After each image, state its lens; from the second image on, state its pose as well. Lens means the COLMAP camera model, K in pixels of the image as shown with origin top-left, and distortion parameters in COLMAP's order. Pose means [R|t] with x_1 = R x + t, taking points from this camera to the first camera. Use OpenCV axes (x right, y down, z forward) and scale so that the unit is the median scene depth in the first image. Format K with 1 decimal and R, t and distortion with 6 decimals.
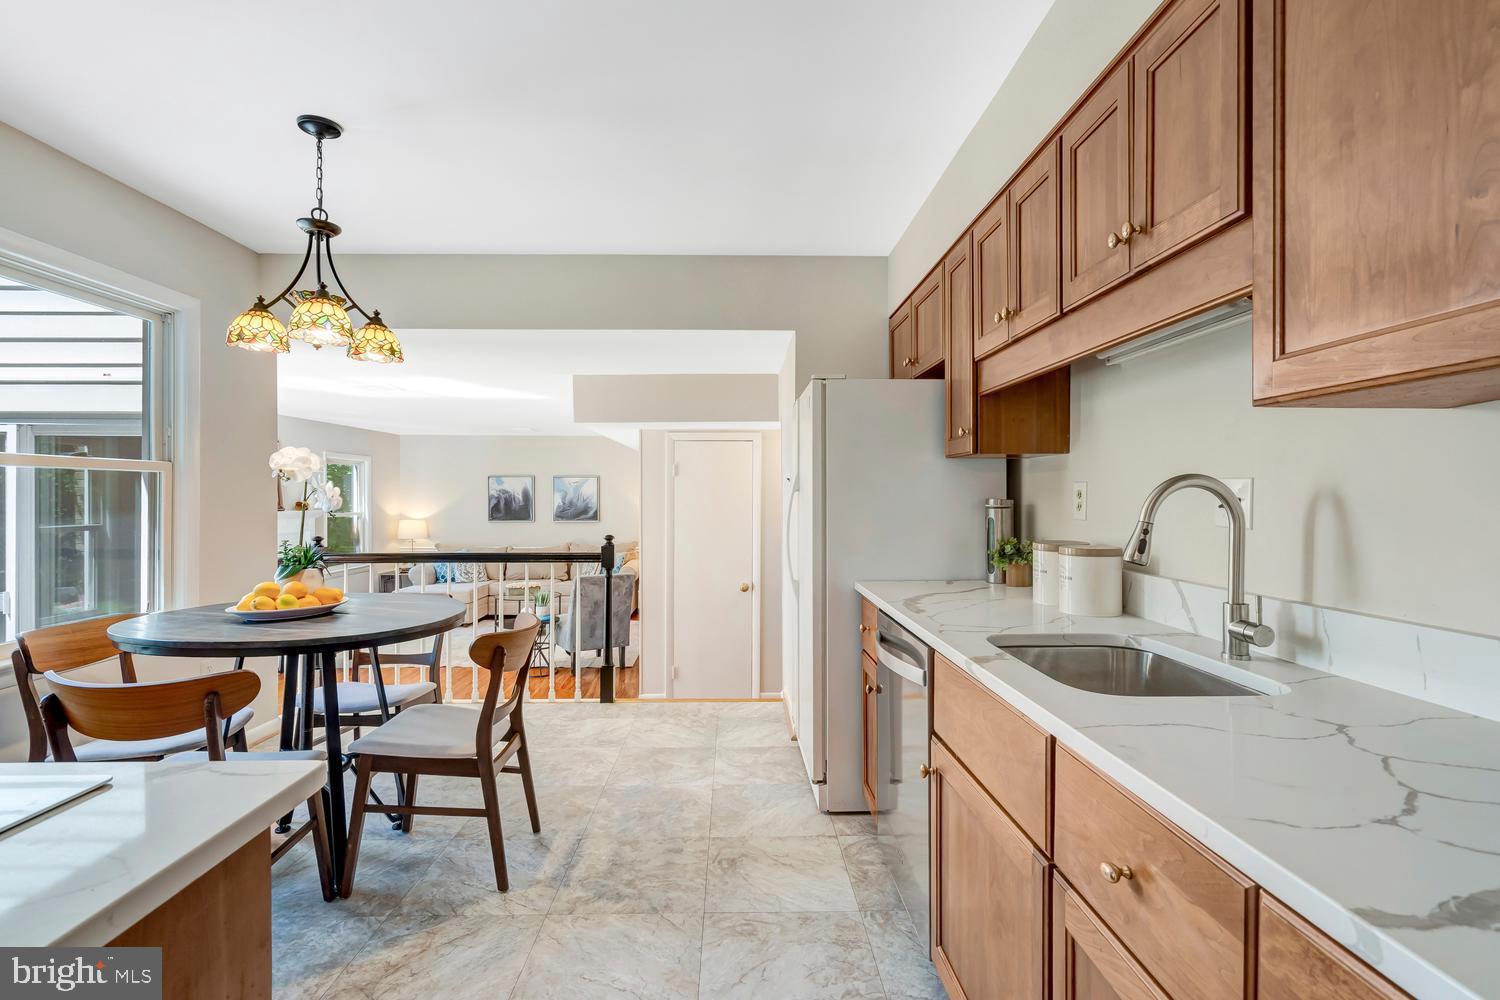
lens RADIAL K [[707.7, 0, 744.0], [0, 707.7, 501.1], [0, 0, 1]] dist [-0.002358, -0.000061]
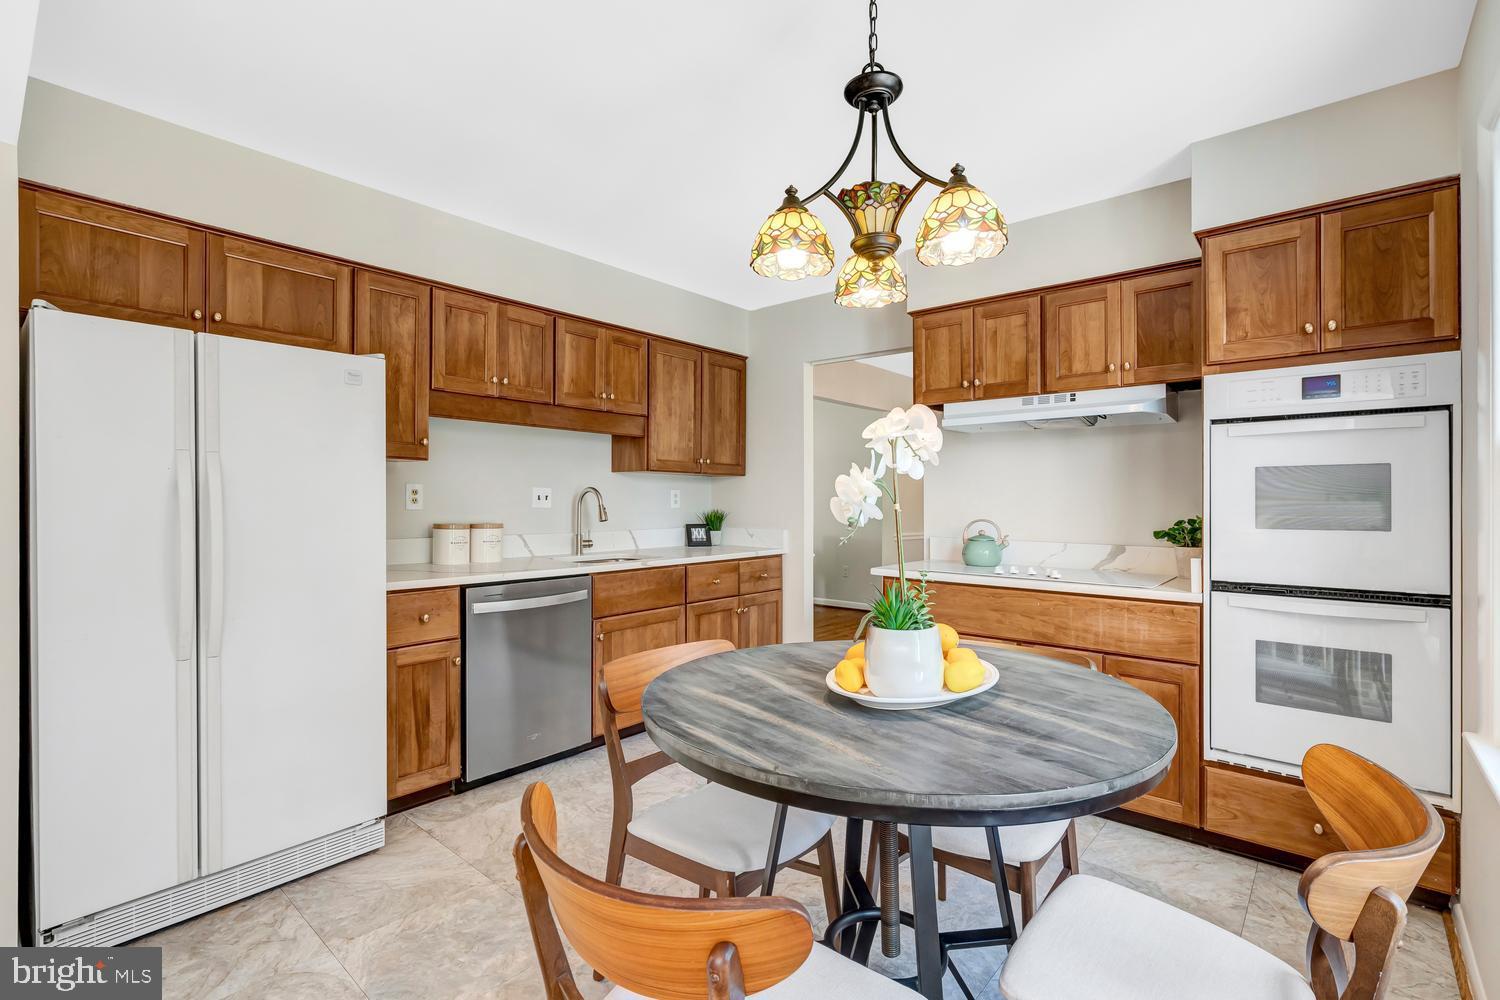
lens RADIAL K [[687.7, 0, 741.7], [0, 687.7, 500.8], [0, 0, 1]] dist [-0.000542, 0.000691]
pose [[-0.746704, -0.006962, 0.665120, -0.236986], [-0.002342, 0.999967, 0.007838, -0.001789], [-0.665152, 0.004295, -0.746695, 0.396271]]
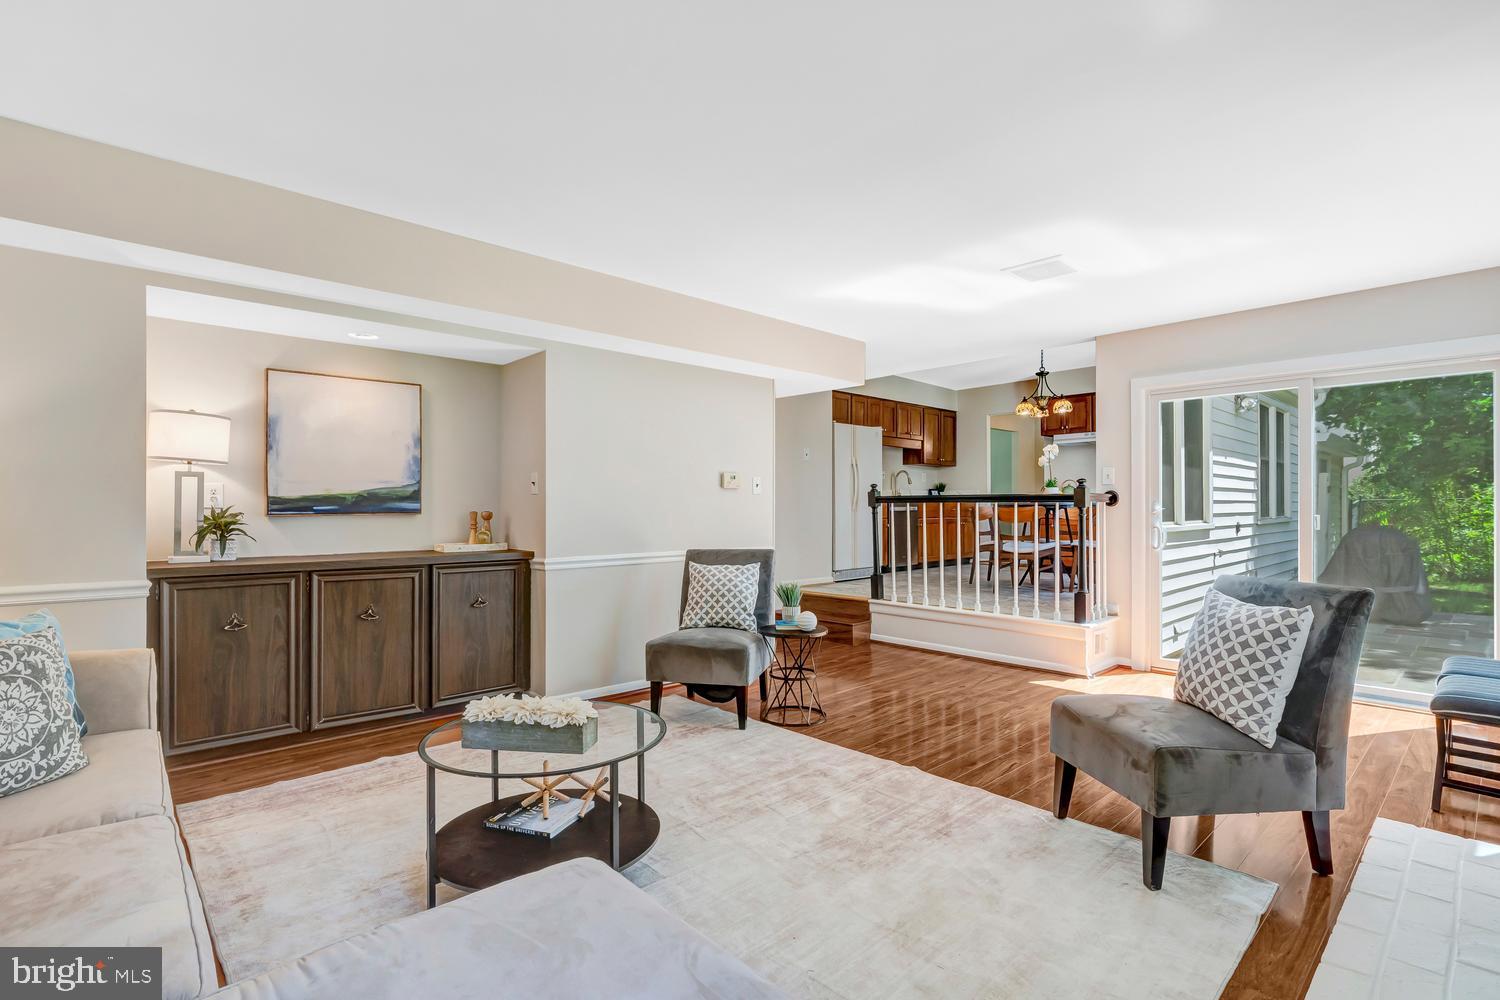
lens RADIAL K [[698.0, 0, 742.7], [0, 698.0, 502.9], [0, 0, 1]] dist [0.000057, 0.000692]
pose [[-0.669367, 0.003727, 0.742922, -0.490662], [0.005522, 0.999985, -0.000041, 0.038990], [-0.742911, 0.004075, -0.669378, 0.991369]]
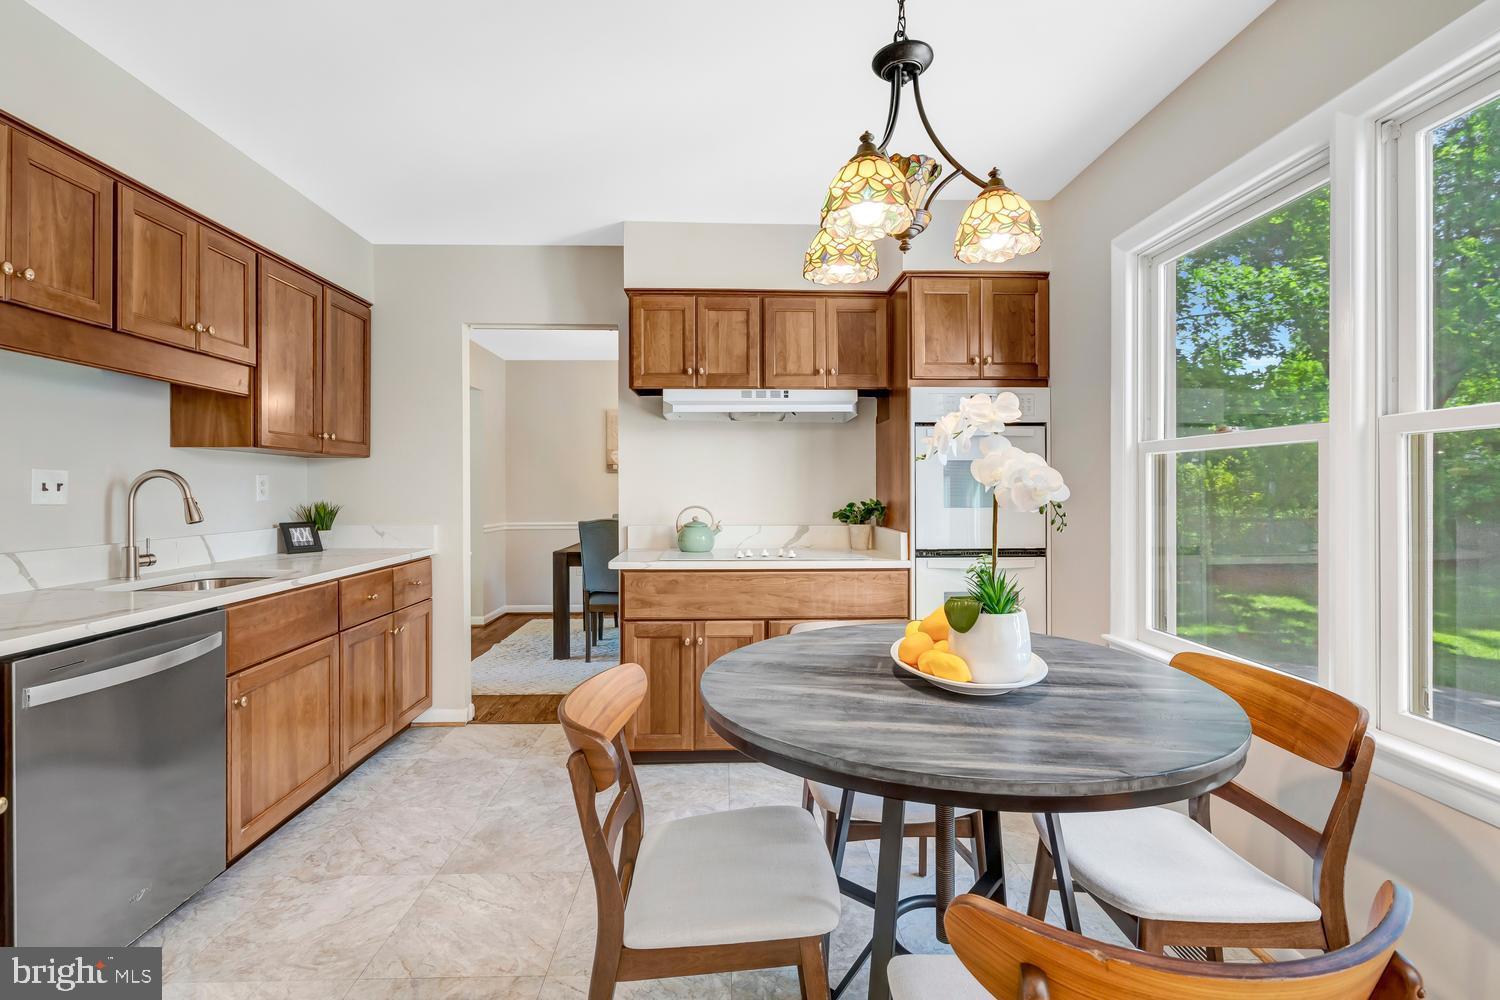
lens RADIAL K [[688.0, 0, 749.6], [0, 688.0, 492.2], [0, 0, 1]] dist [-0.003145, 0.000943]
pose [[-0.999782, -0.000660, -0.020854, -0.114132], [-0.000912, 0.999927, 0.012084, -0.001318], [0.020845, 0.012101, -0.999709, 0.411171]]
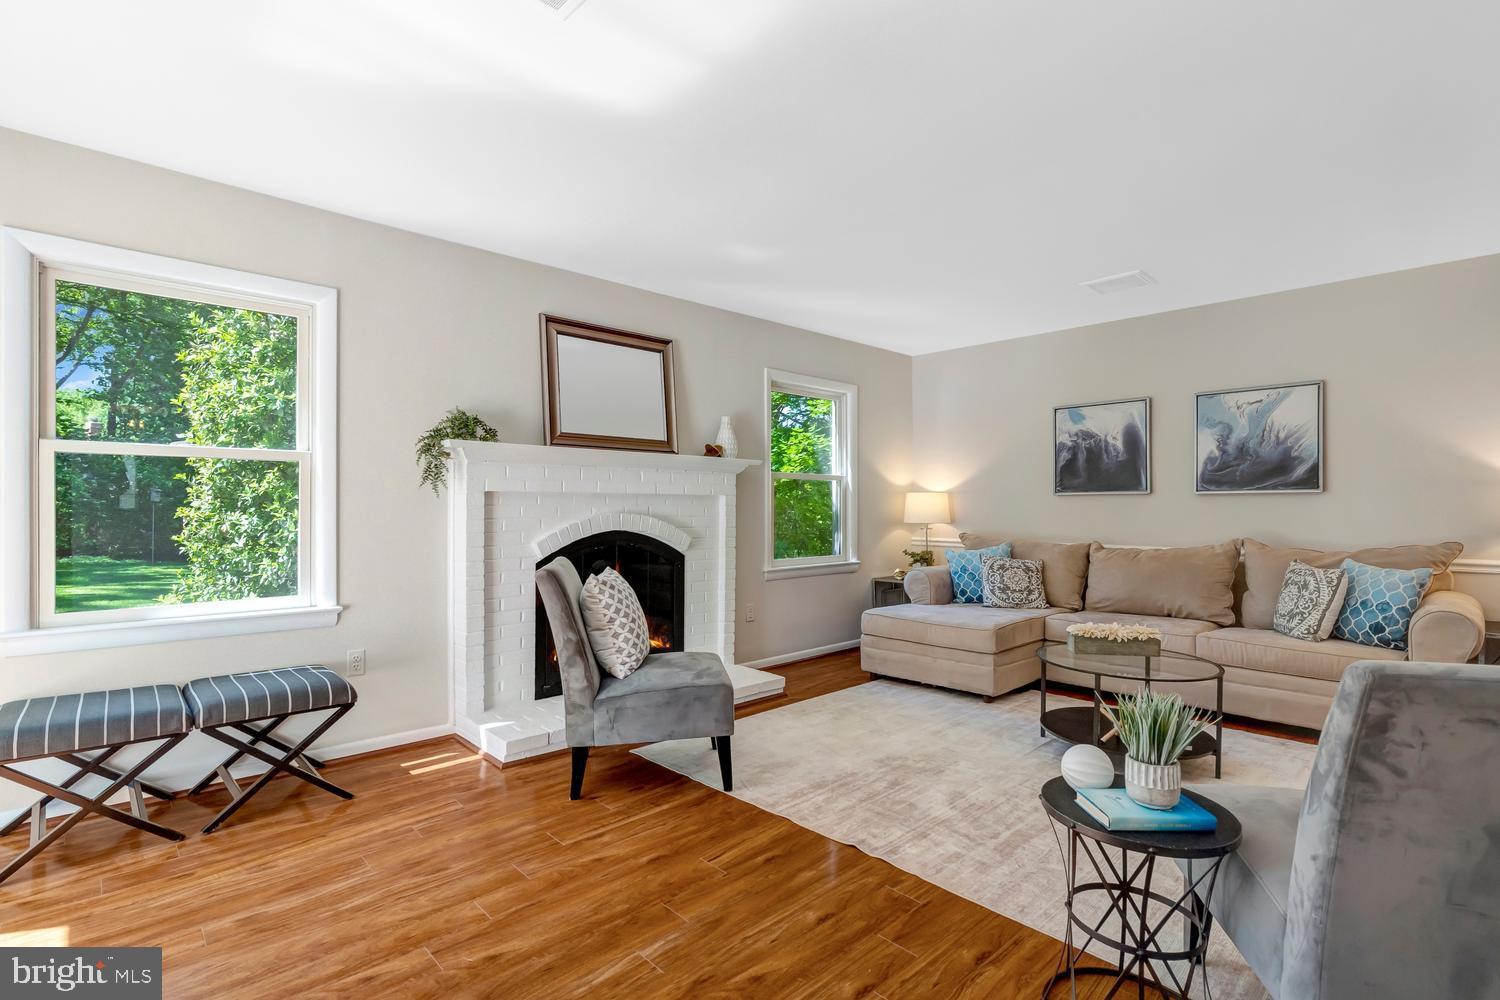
lens RADIAL K [[707.7, 0, 744.0], [0, 707.7, 501.1], [0, 0, 1]] dist [-0.002358, -0.000061]
pose [[0.677034, -0.004917, -0.735935, -0.140997], [-0.006792, 0.999893, -0.012929, 0.045528], [0.735920, 0.013752, 0.676929, 0.510883]]
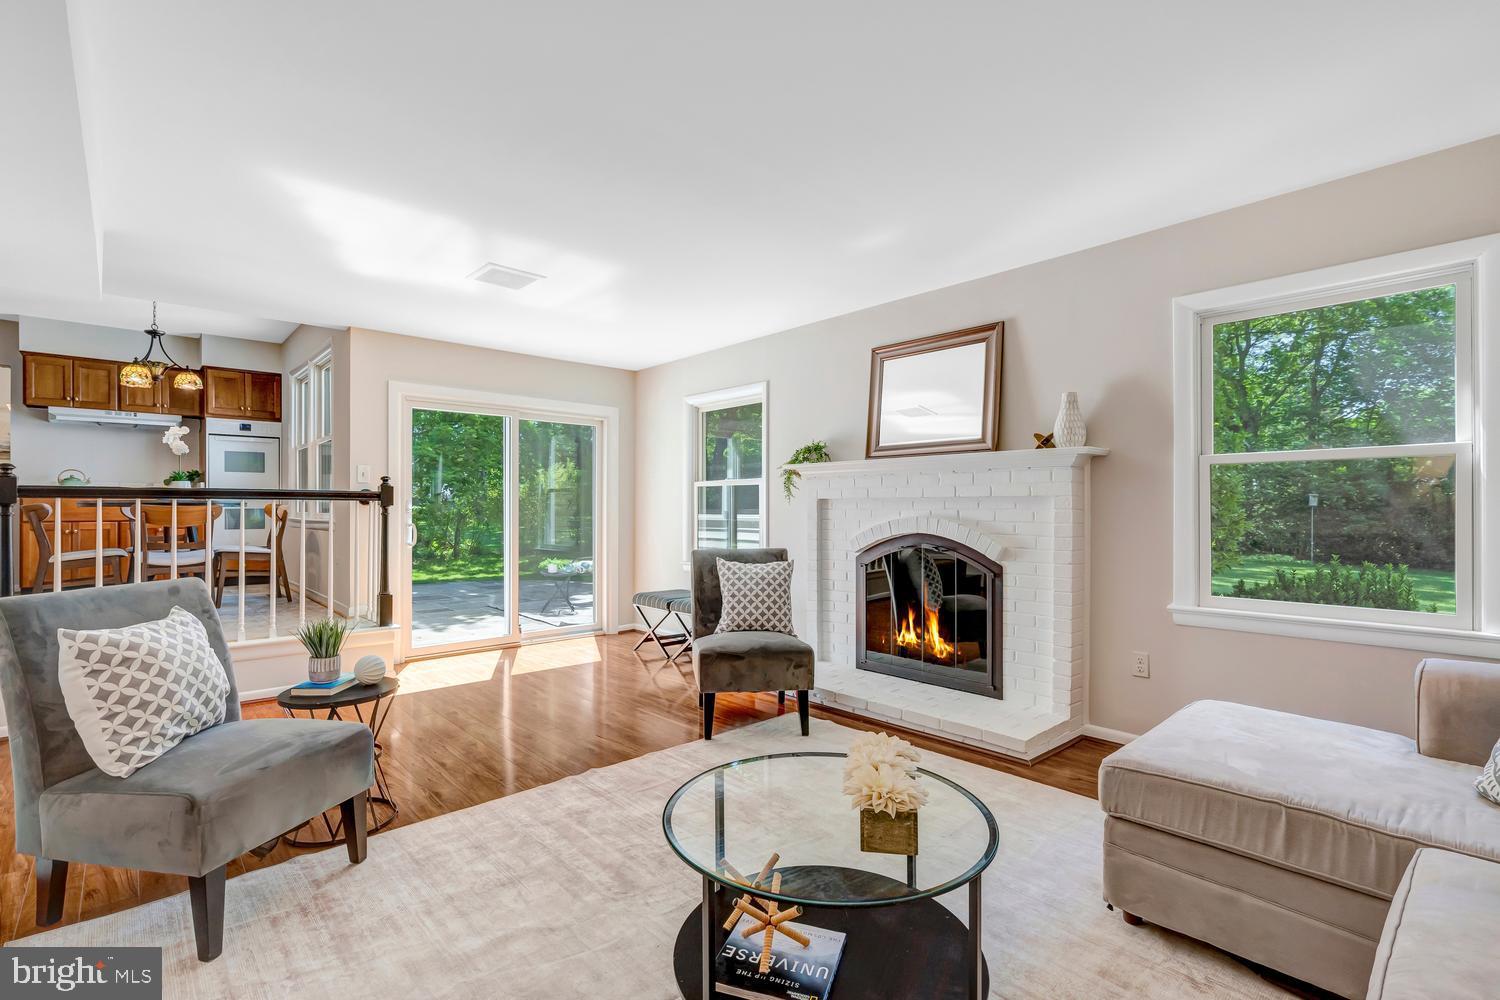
lens RADIAL K [[687.7, 0, 741.7], [0, 687.7, 500.8], [0, 0, 1]] dist [-0.000542, 0.000691]
pose [[-0.748999, -0.010600, -0.662486, -0.139821], [-0.006943, 0.999943, -0.008149, 0.042155], [0.662534, -0.001503, -0.749030, 0.995782]]
